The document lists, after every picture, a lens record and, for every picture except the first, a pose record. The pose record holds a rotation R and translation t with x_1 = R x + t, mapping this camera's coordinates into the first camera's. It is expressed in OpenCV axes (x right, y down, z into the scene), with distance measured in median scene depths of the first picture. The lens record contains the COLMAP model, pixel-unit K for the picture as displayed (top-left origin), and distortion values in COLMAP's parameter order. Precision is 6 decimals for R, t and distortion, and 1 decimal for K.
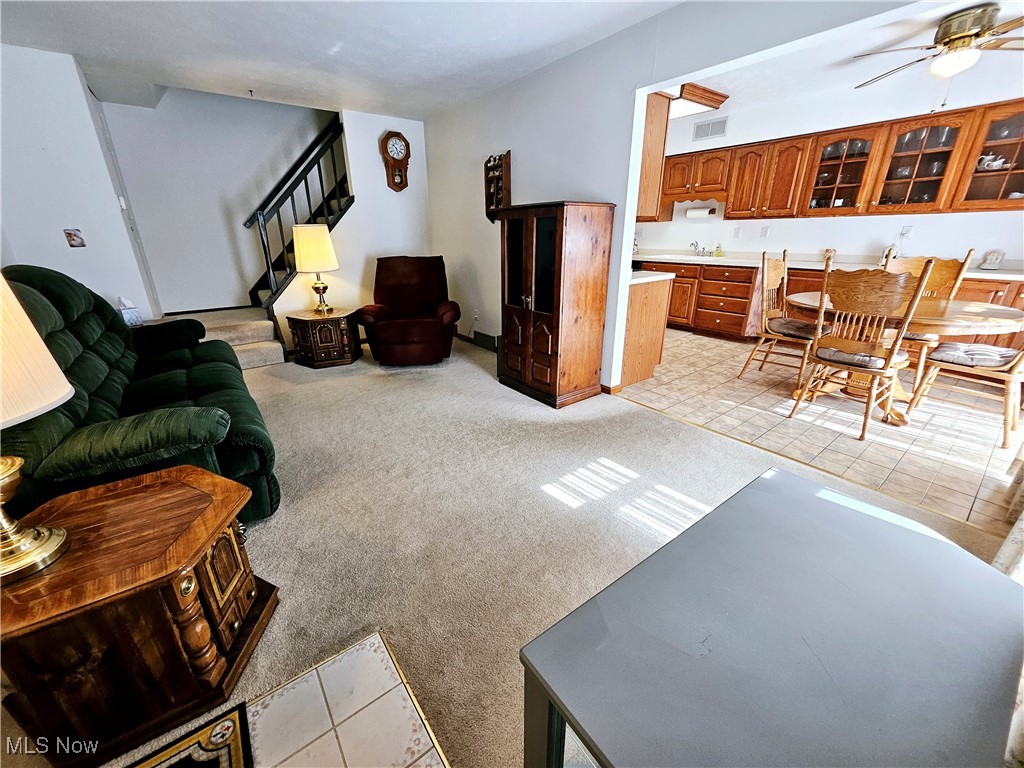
lens RADIAL K [[404.0, 0, 499.6], [0, 404.0, 385.7], [0, 0, 1]] dist [-0.000490, -0.000137]
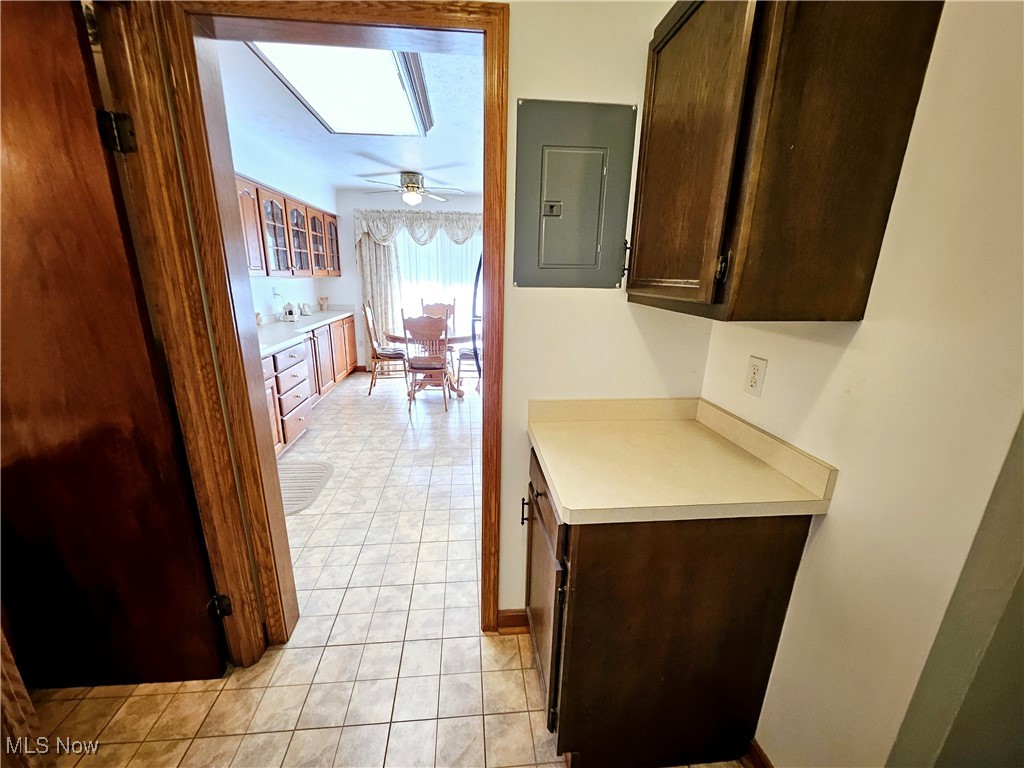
lens RADIAL K [[404.0, 0, 499.6], [0, 404.0, 385.7], [0, 0, 1]] dist [-0.000490, -0.000137]
pose [[-0.852439, -0.140000, 0.503734, -0.108402], [0.180466, 0.825474, 0.534812, -0.533921], [-0.490693, 0.546802, -0.678402, 1.298549]]
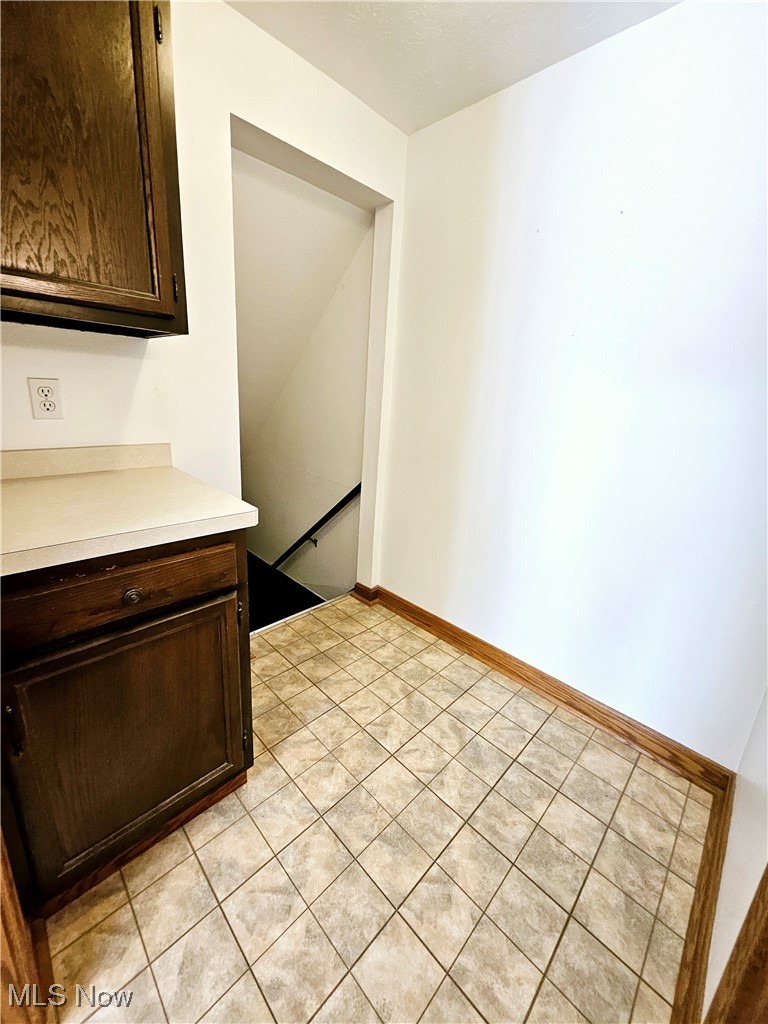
lens RADIAL K [[400.8, 0, 384.3], [0, 400.8, 497.3], [0, 0, 1]] dist [-0.000765, 0.000139]
pose [[0.158746, 0.277200, -0.947607, 0.167906], [-0.404995, 0.893597, 0.193555, -0.448856], [0.900432, 0.353050, 0.254119, 1.185869]]
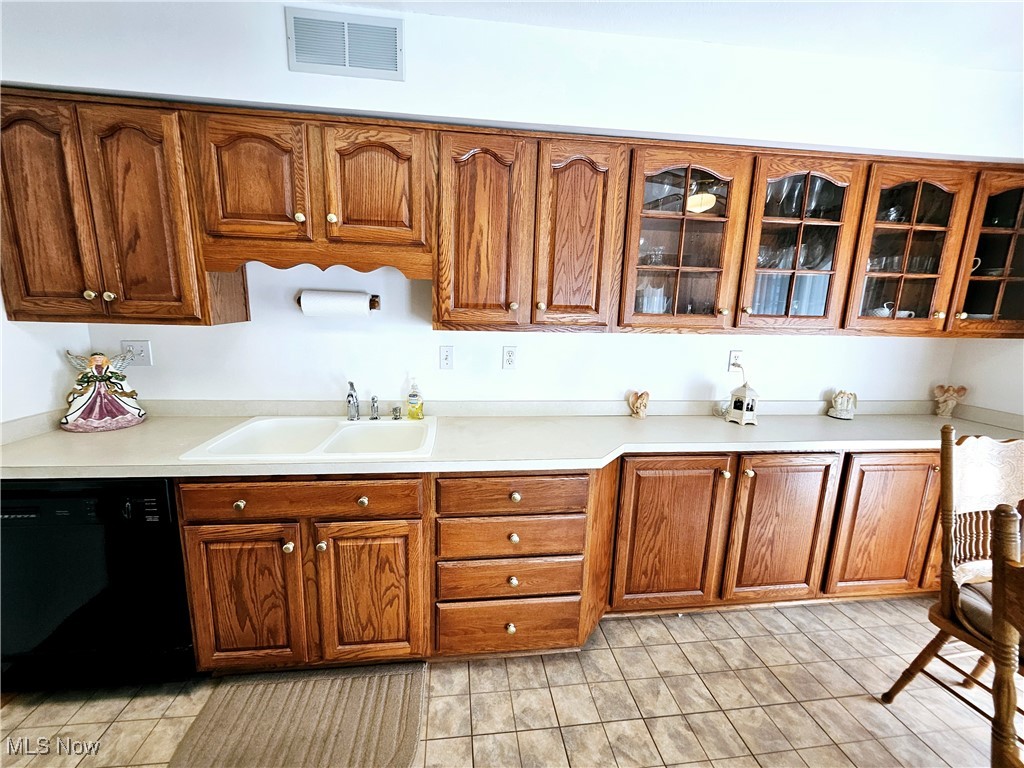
lens RADIAL K [[400.8, 0, 496.8], [0, 400.8, 383.5], [0, 0, 1]] dist [-0.000765, 0.000139]
pose [[0.496324, -0.121049, 0.859657, 0.286002], [0.277384, 0.960436, -0.024908, -0.349216], [-0.822631, 0.250817, 0.510264, 0.807267]]
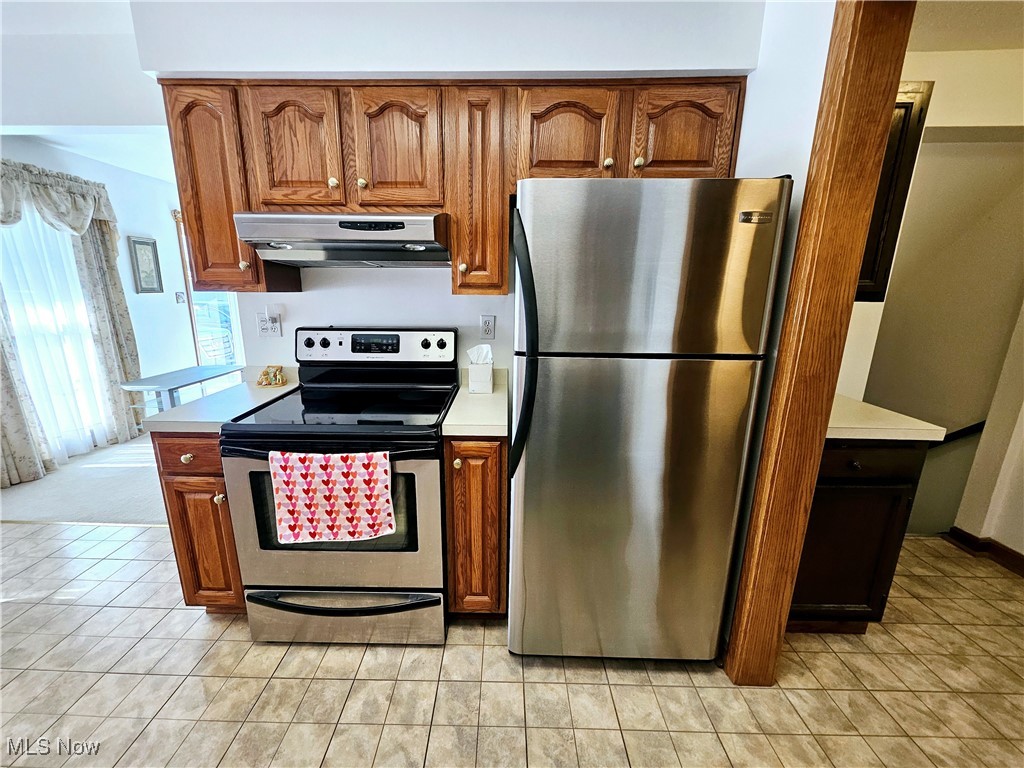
lens RADIAL K [[404.0, 0, 499.6], [0, 404.0, 385.7], [0, 0, 1]] dist [-0.000490, -0.000137]
pose [[-0.604718, 0.195625, -0.772041, 0.377646], [-0.281067, 0.854577, 0.436691, -0.438429], [0.745196, 0.481070, -0.461795, 1.057293]]
